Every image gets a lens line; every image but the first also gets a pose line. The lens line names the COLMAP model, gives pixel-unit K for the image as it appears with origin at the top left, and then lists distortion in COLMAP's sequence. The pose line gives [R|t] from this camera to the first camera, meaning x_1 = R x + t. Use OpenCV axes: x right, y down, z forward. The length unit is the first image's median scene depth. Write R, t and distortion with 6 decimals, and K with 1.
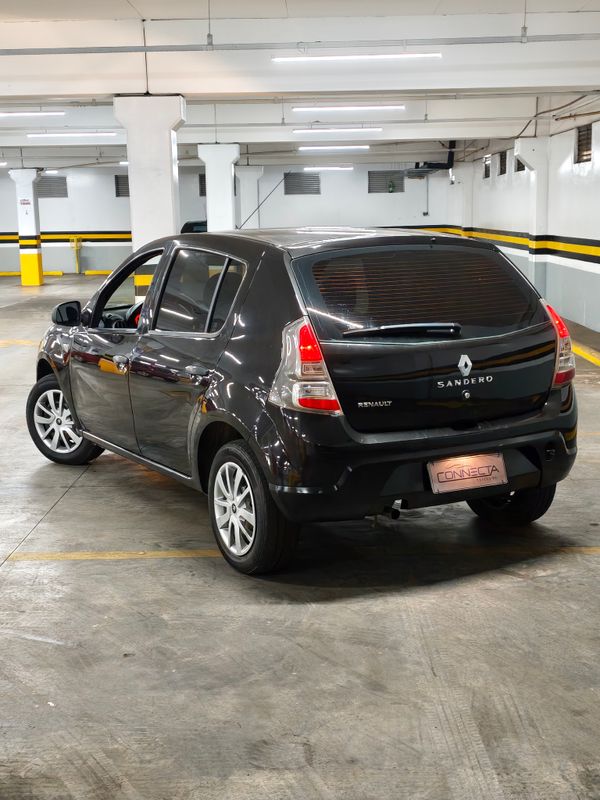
lens RADIAL K [[1141.9, 0, 300.0], [0, 1141.9, 400.0], [0, 0, 1]] dist [0.046836, 0.083508]
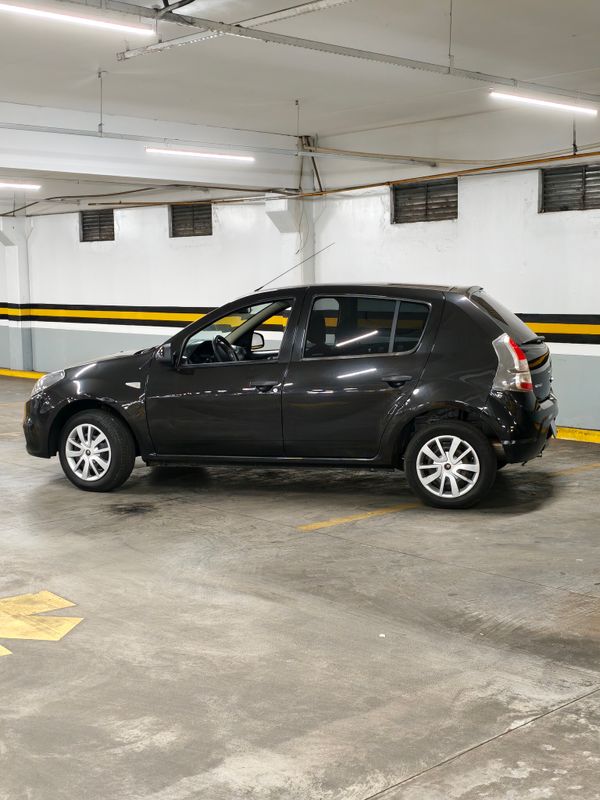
lens RADIAL K [[1141.9, 0, 300.0], [0, 1141.9, 400.0], [0, 0, 1]] dist [0.046836, 0.083508]
pose [[0.692450, -0.056737, 0.719231, -0.868318], [0.108421, 0.993765, -0.025990, 0.018807], [-0.713272, 0.095976, 0.694285, 0.066082]]
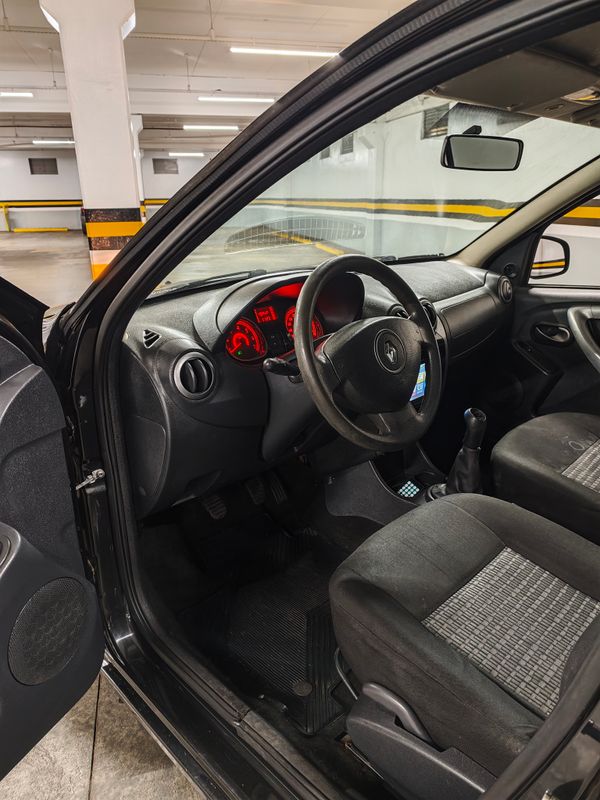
lens RADIAL K [[542.3, 0, 303.3], [0, 542.3, 417.1], [0, 0, 1]] dist [-0.048642, 0.001142]
pose [[0.956961, -0.092213, 0.275176, -0.154896], [0.029643, 0.974276, 0.223398, -0.074714], [-0.288698, -0.205626, 0.935078, 0.772558]]
